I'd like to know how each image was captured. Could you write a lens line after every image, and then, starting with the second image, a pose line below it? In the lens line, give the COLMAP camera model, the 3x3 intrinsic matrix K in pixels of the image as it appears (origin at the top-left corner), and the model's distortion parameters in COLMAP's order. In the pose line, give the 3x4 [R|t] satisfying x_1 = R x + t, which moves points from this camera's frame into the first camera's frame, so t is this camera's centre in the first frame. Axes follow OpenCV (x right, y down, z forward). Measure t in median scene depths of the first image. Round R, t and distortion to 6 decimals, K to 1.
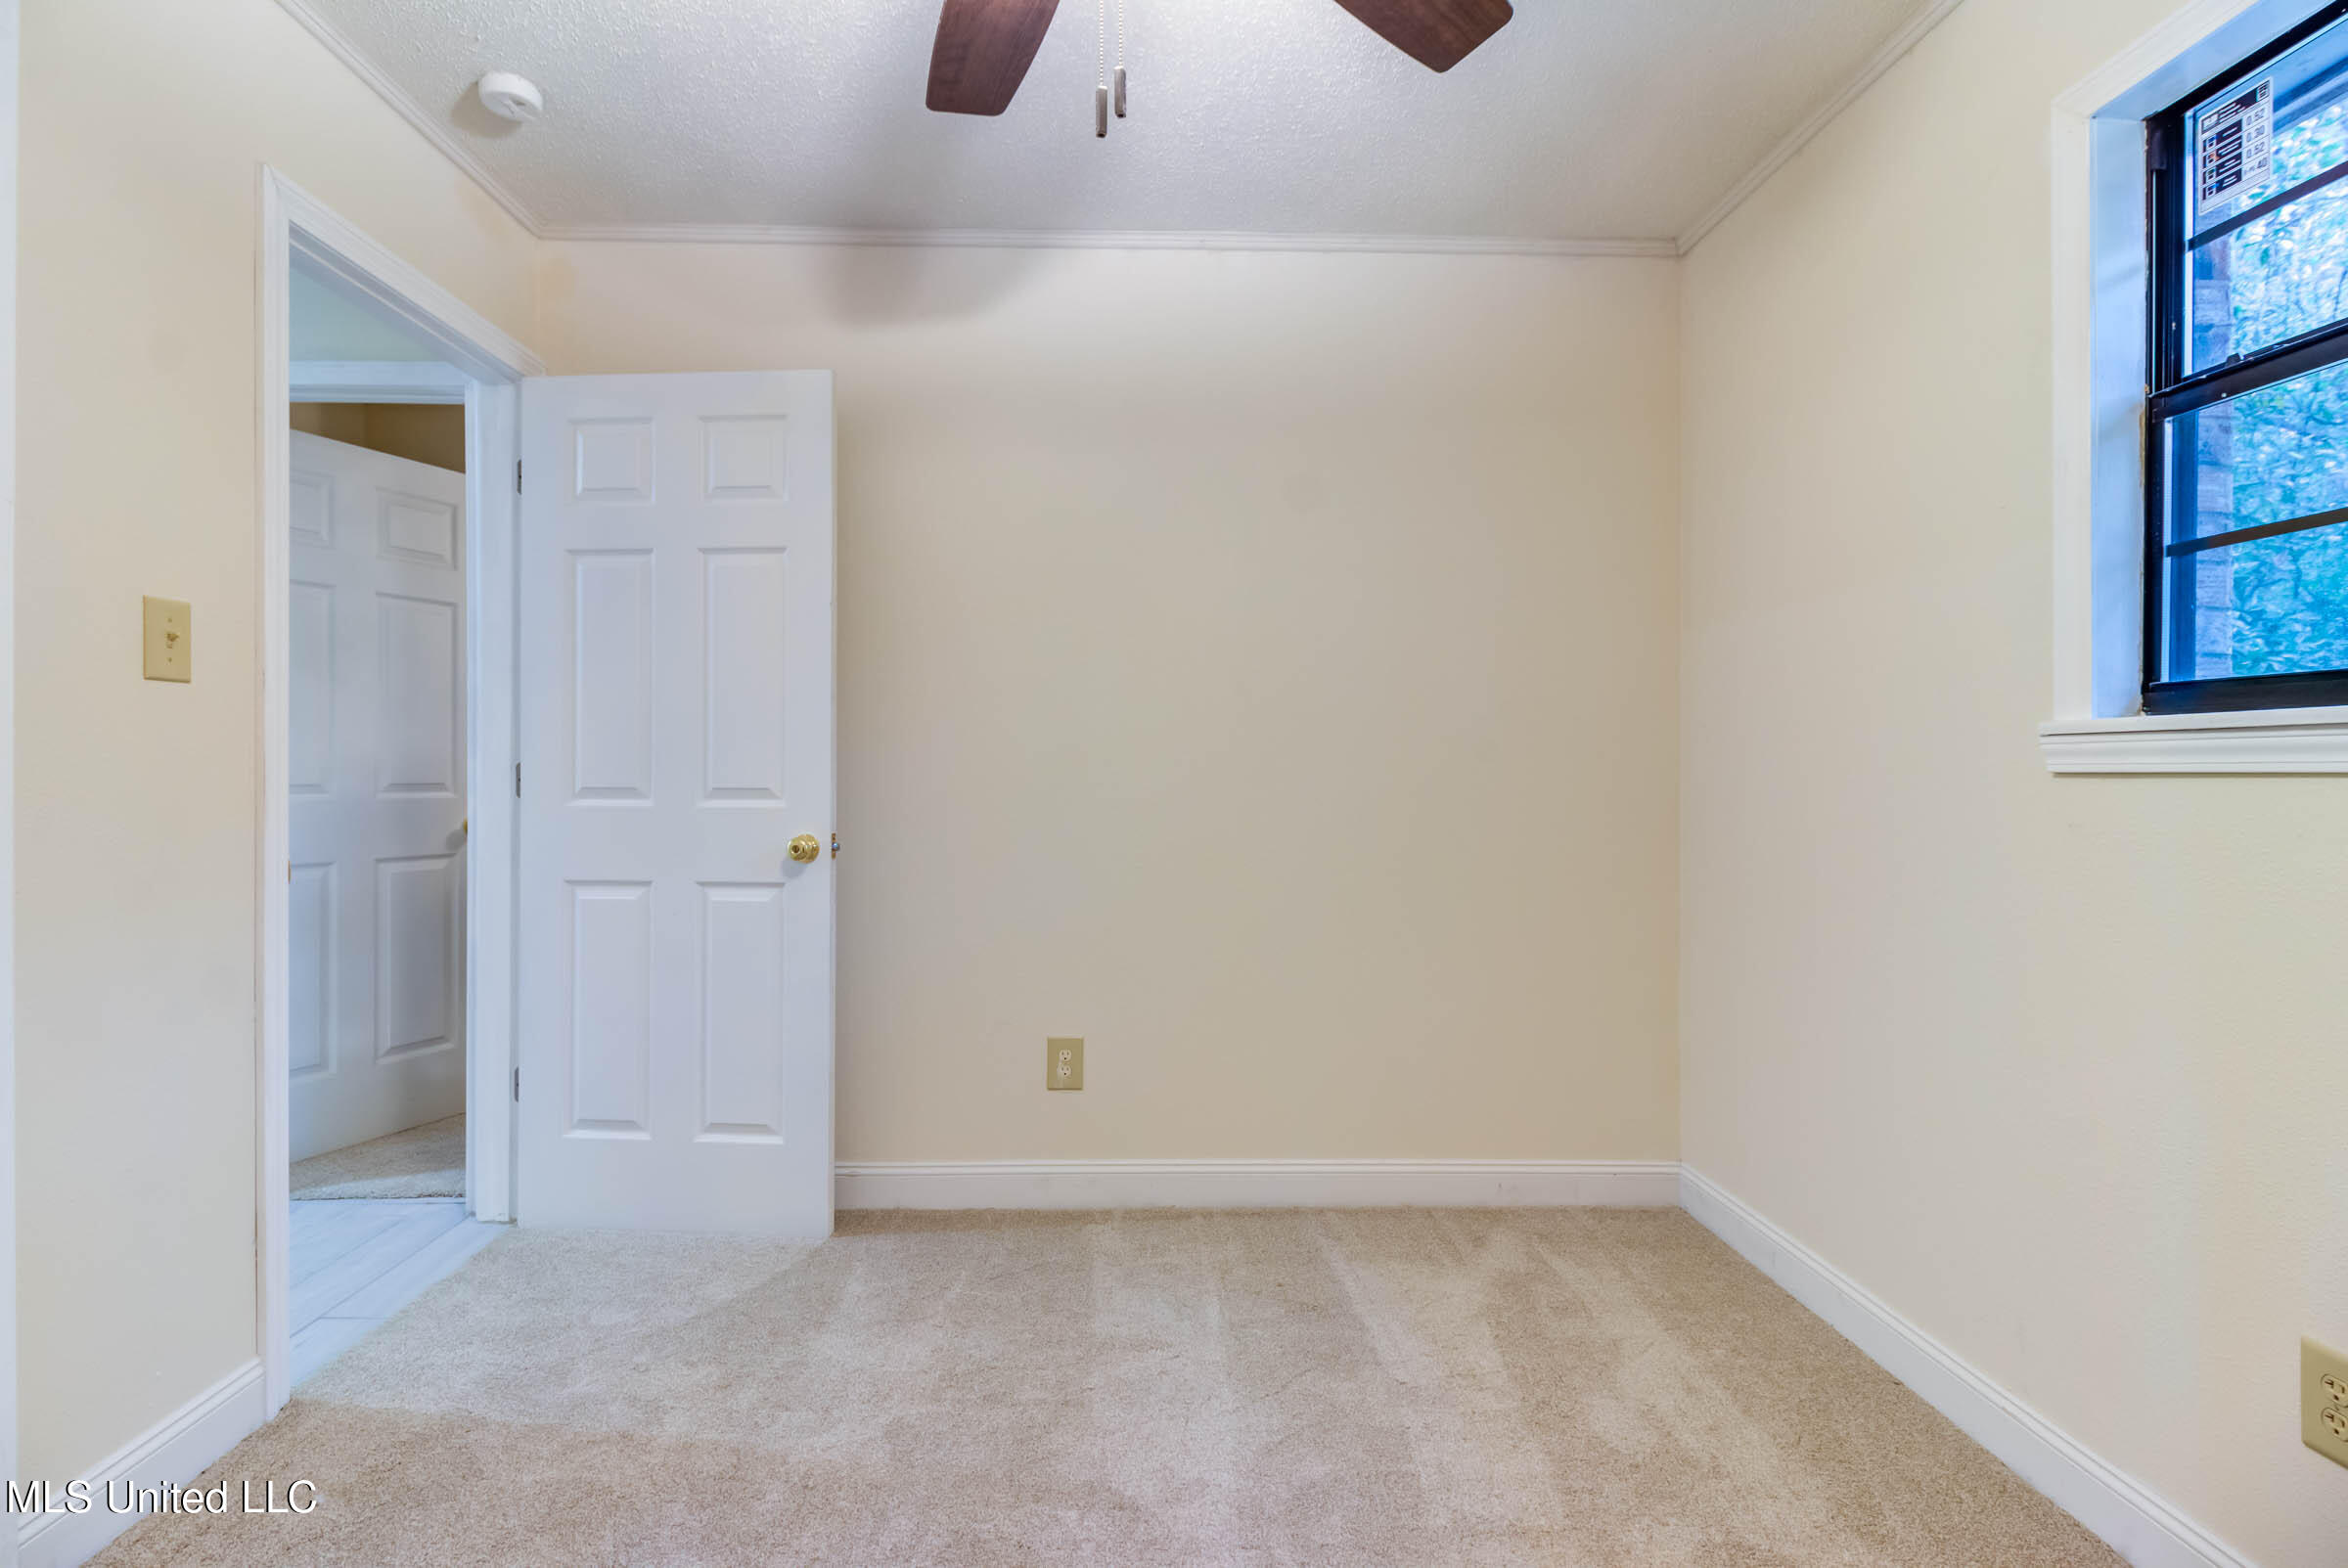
lens RADIAL K [[1079.8, 0, 1191.1], [0, 1079.8, 777.7], [0, 0, 1]] dist [0.017017, -0.011870]
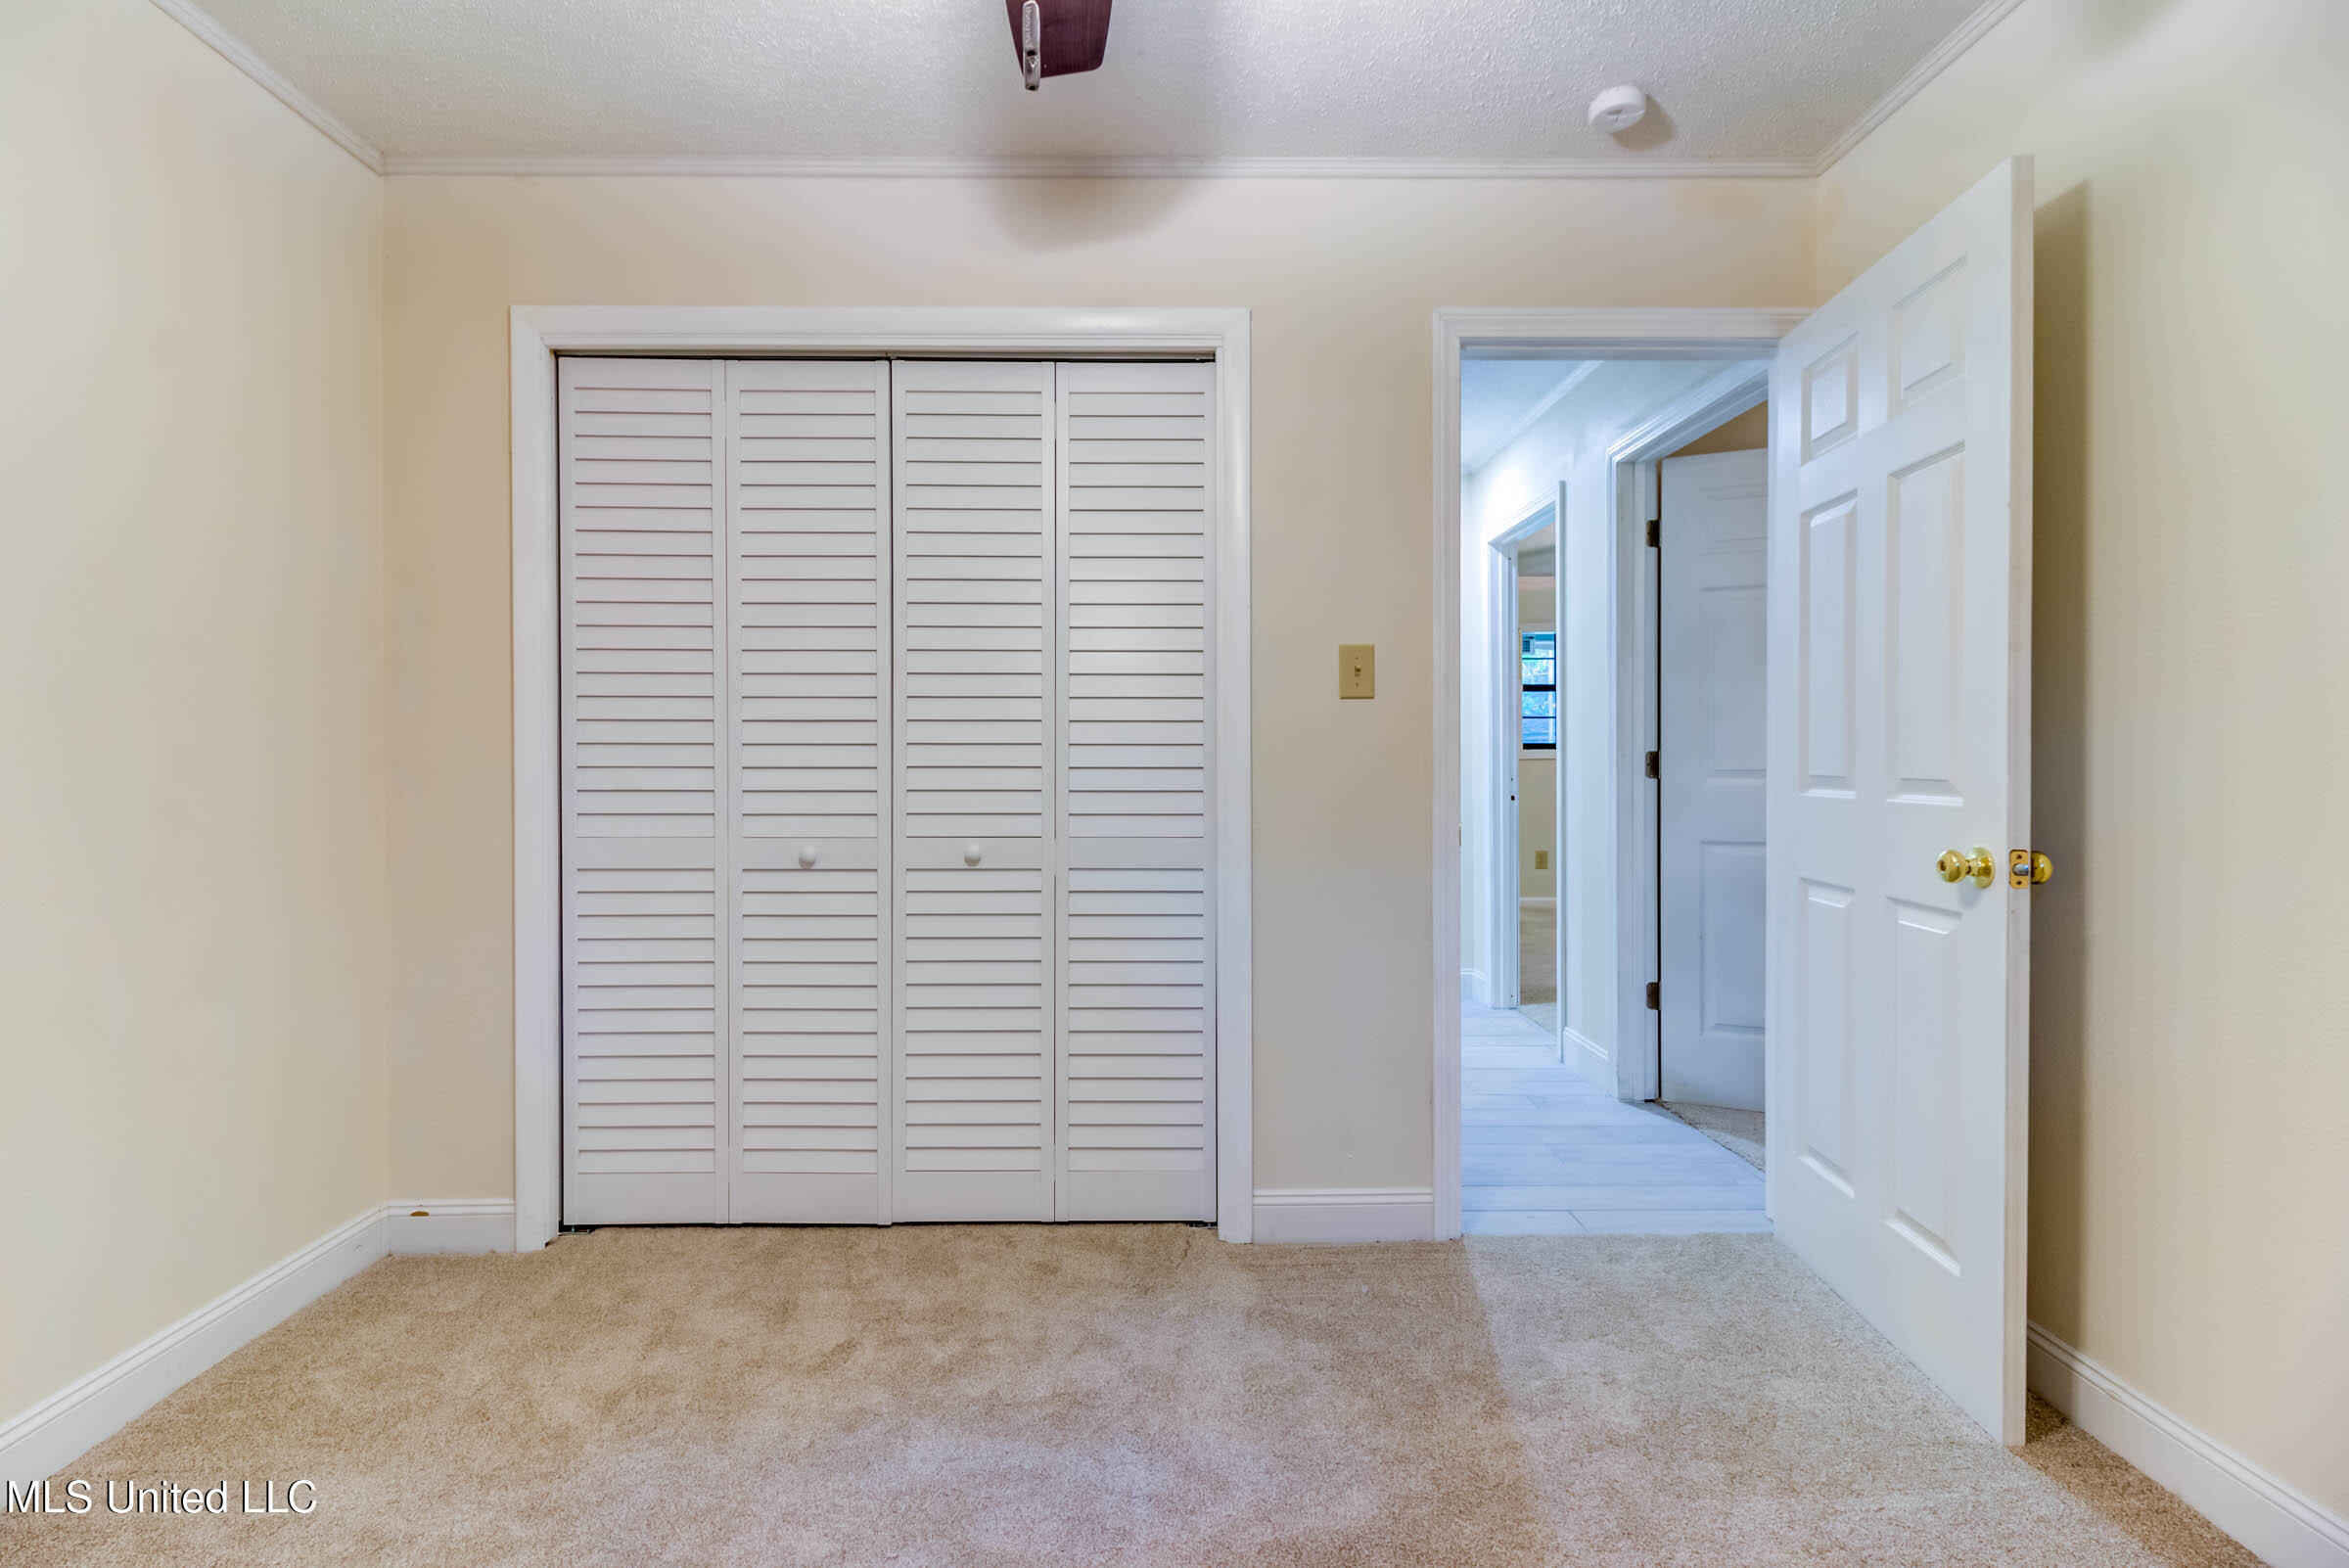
lens RADIAL K [[1080.4, 0, 1119.3], [0, 1080.4, 768.4], [0, 0, 1]] dist [0.017017, -0.011870]
pose [[-0.047586, 0.006287, -0.998847, 0.560774], [-0.004101, 0.999971, 0.006489, -0.000632], [0.998859, 0.004406, -0.047559, 0.732707]]
